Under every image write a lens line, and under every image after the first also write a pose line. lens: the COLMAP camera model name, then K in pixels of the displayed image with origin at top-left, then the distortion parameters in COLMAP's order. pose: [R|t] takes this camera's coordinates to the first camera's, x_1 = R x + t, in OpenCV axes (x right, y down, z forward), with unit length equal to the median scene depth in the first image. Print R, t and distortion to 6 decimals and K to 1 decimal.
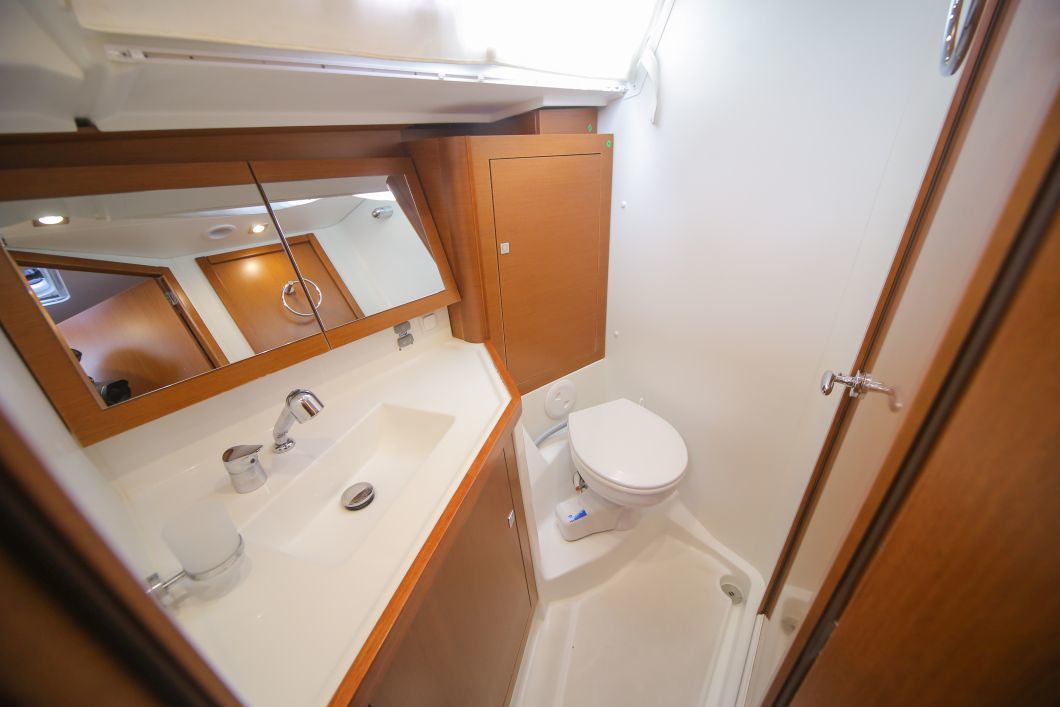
lens RADIAL K [[369.1, 0, 531.6], [0, 369.1, 350.6], [0, 0, 1]] dist [-0.000274, -0.000171]
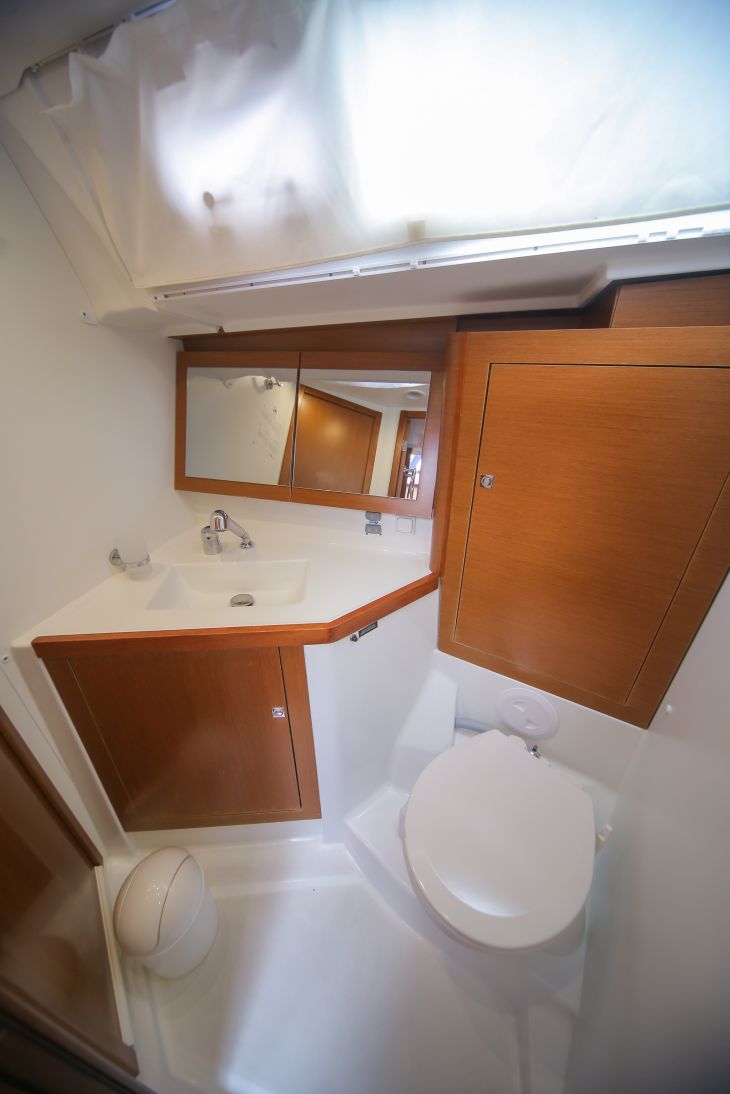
lens RADIAL K [[380.9, 0, 371.1], [0, 380.9, 539.5], [0, 0, 1]] dist [-0.000274, -0.000171]
pose [[0.350816, 0.456831, -0.817455, 0.731936], [-0.447007, 0.848755, 0.282487, -0.409719], [0.822868, 0.266308, 0.501964, 0.644769]]
